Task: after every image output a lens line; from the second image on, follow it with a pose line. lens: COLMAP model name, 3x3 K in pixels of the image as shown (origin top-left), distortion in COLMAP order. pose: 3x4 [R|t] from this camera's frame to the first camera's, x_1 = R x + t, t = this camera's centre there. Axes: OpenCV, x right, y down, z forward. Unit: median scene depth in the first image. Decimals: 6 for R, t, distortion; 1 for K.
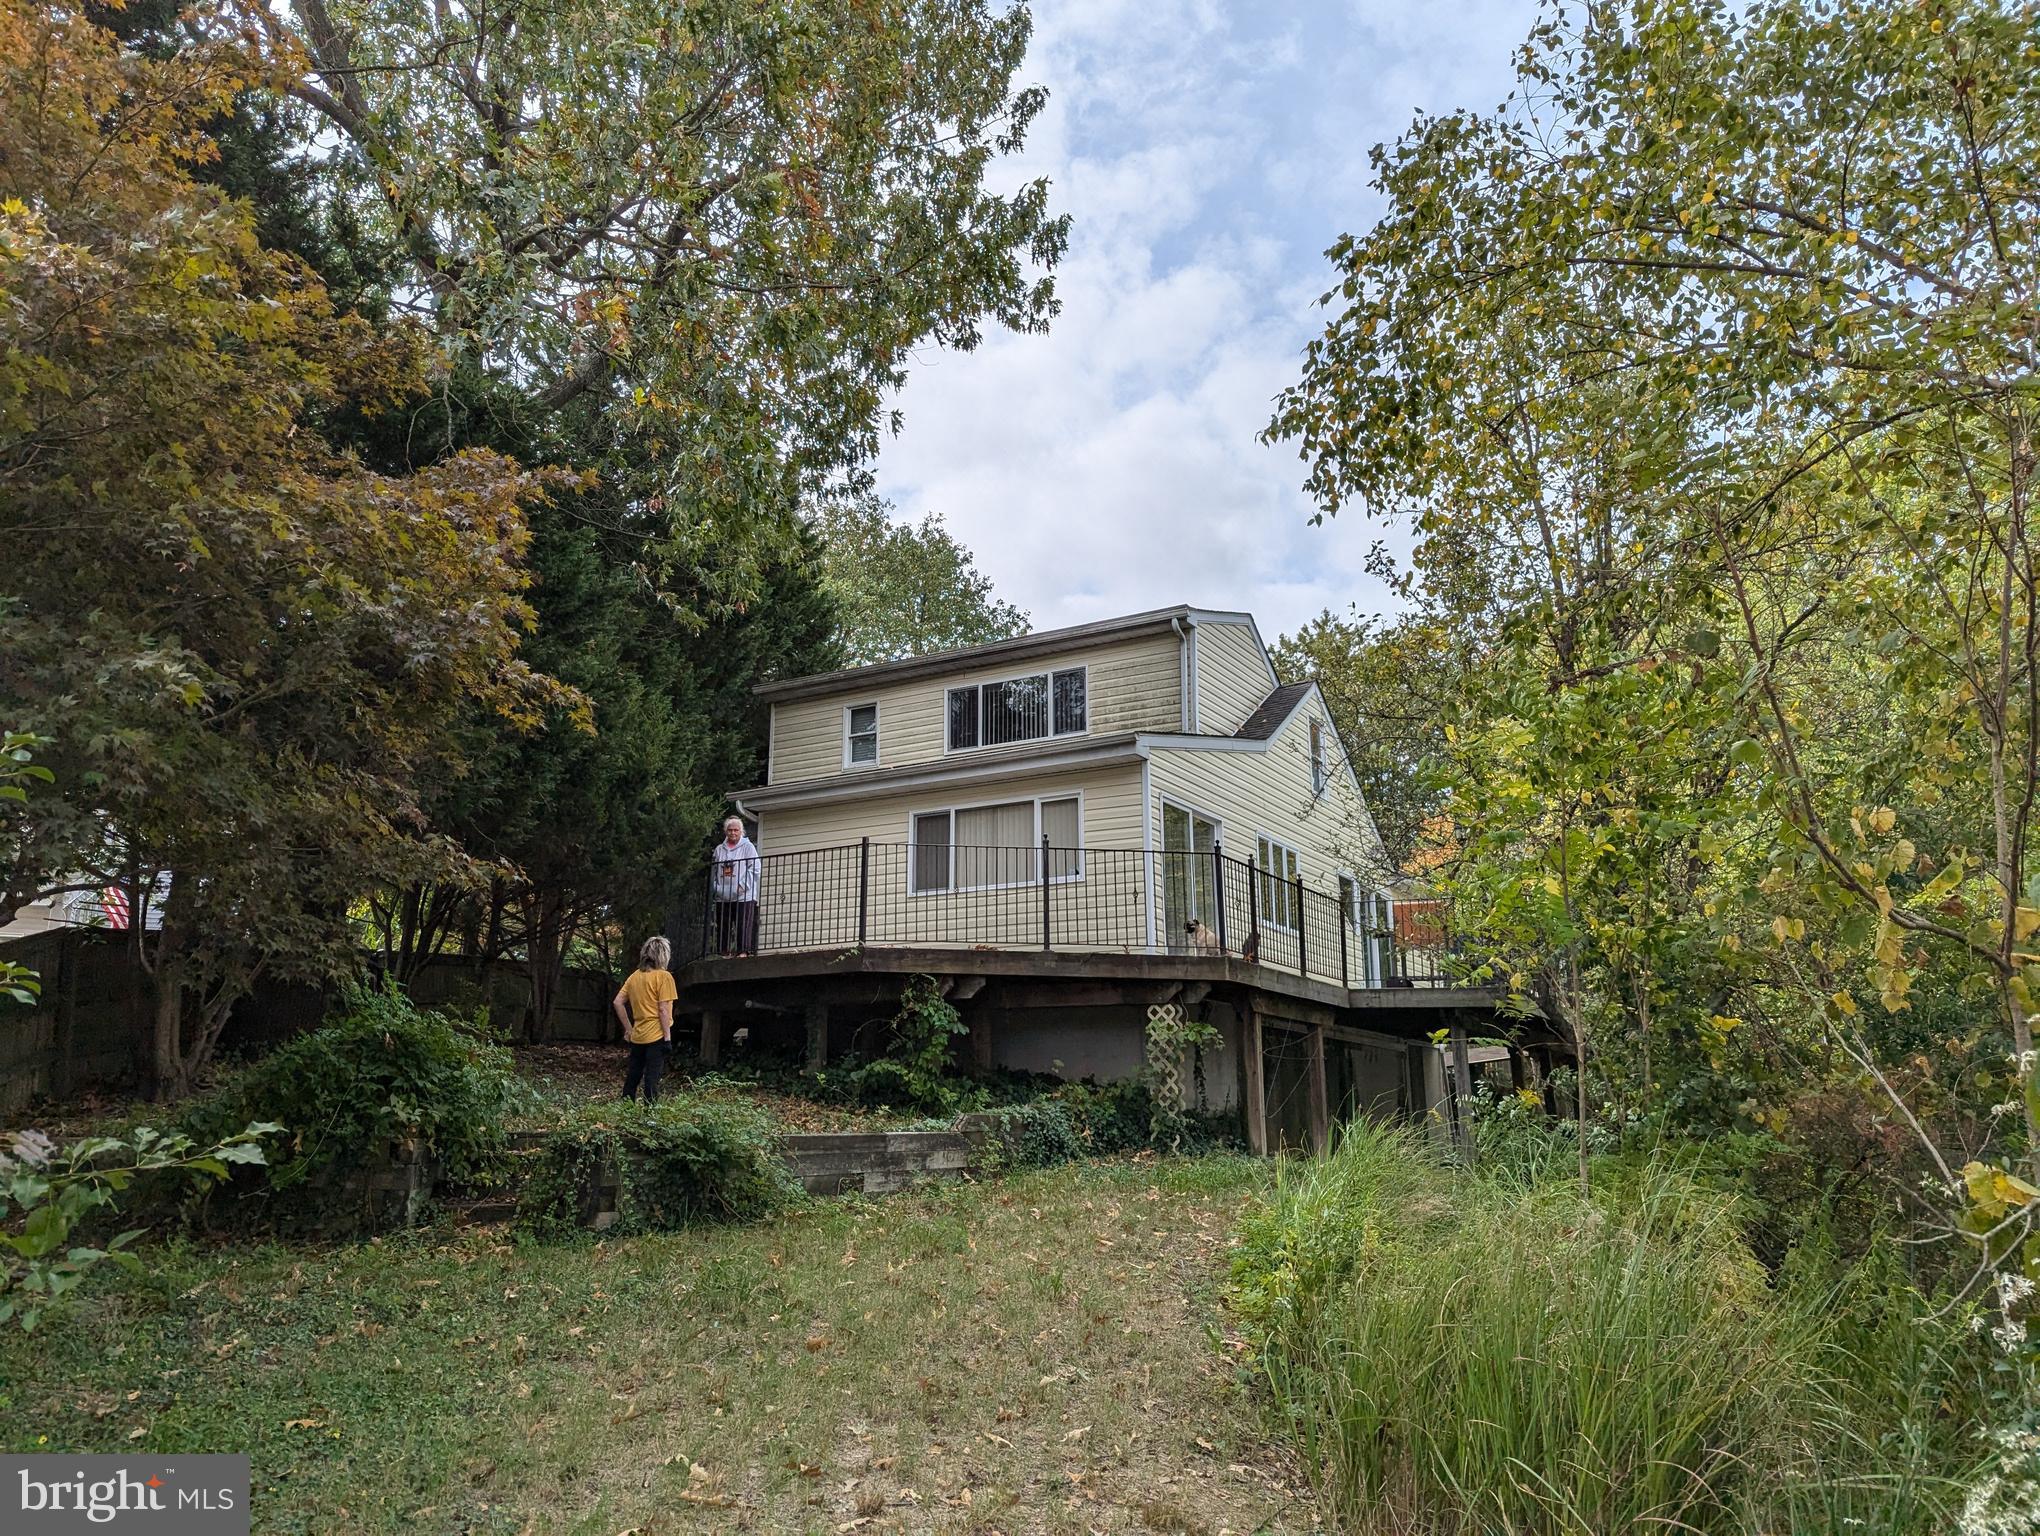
lens RADIAL K [[1550.9, 0, 1020.0], [0, 1550.9, 768.0], [0, 0, 1]] dist [0.000135, -0.000021]
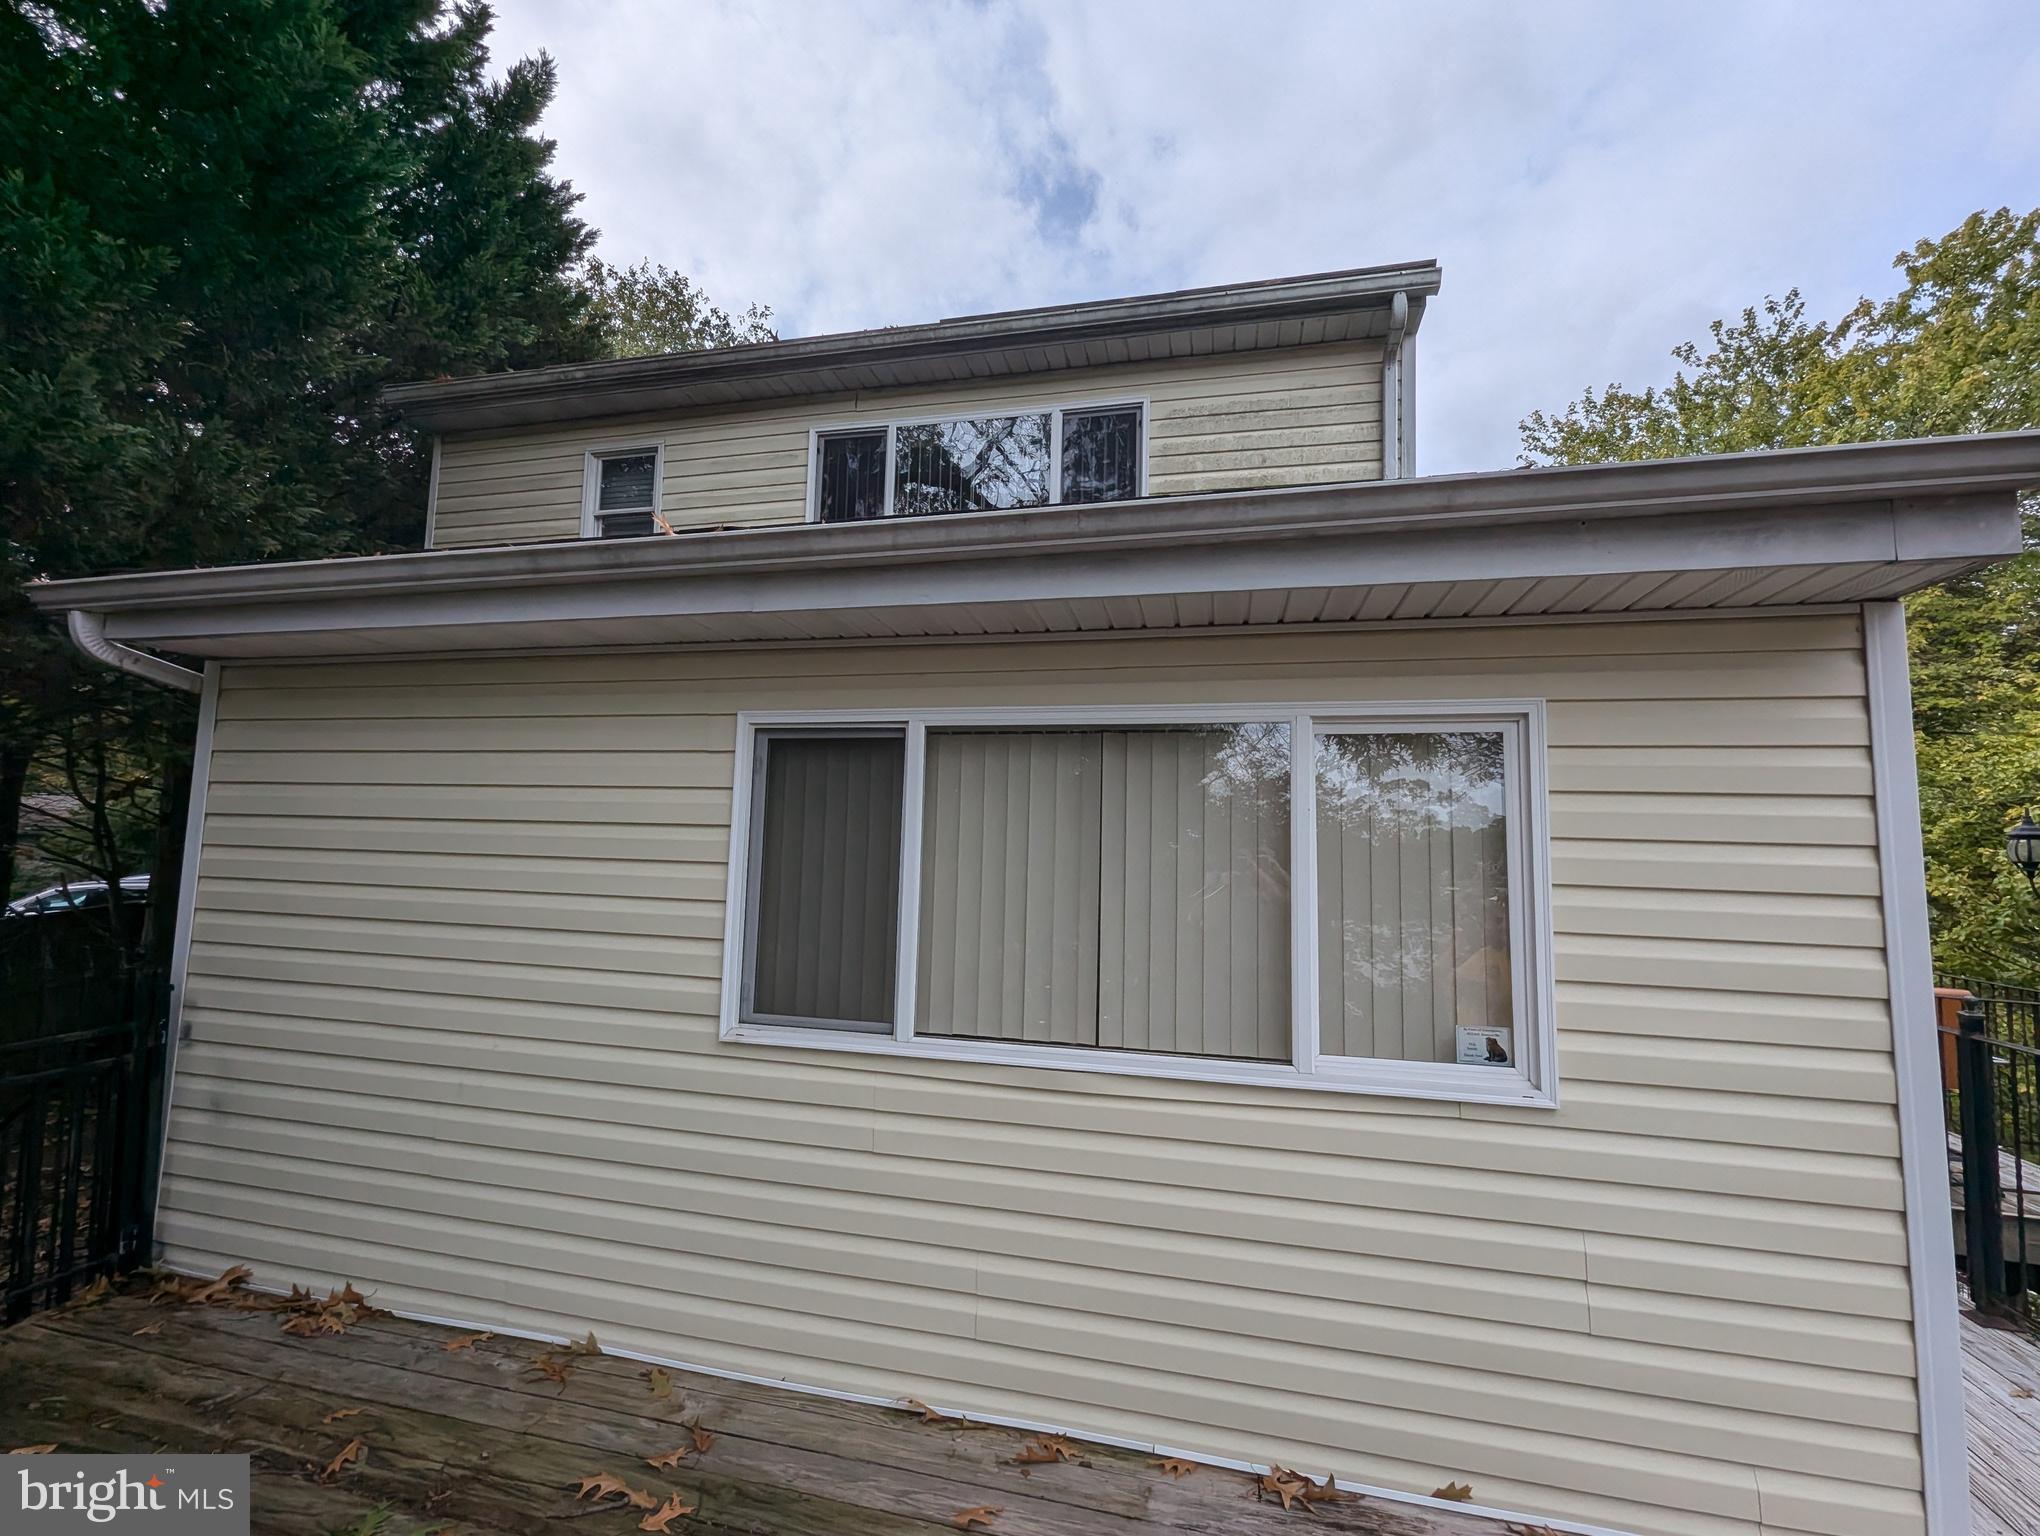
lens RADIAL K [[854.7, 0, 1020.0], [0, 854.7, 768.0], [0, 0, 1]] dist [-0.002469, -0.000383]
pose [[0.955379, 0.056214, 0.289983, -0.058333], [-0.097301, 0.986825, 0.129267, 0.011396], [-0.278896, -0.151715, 0.948261, 0.730088]]
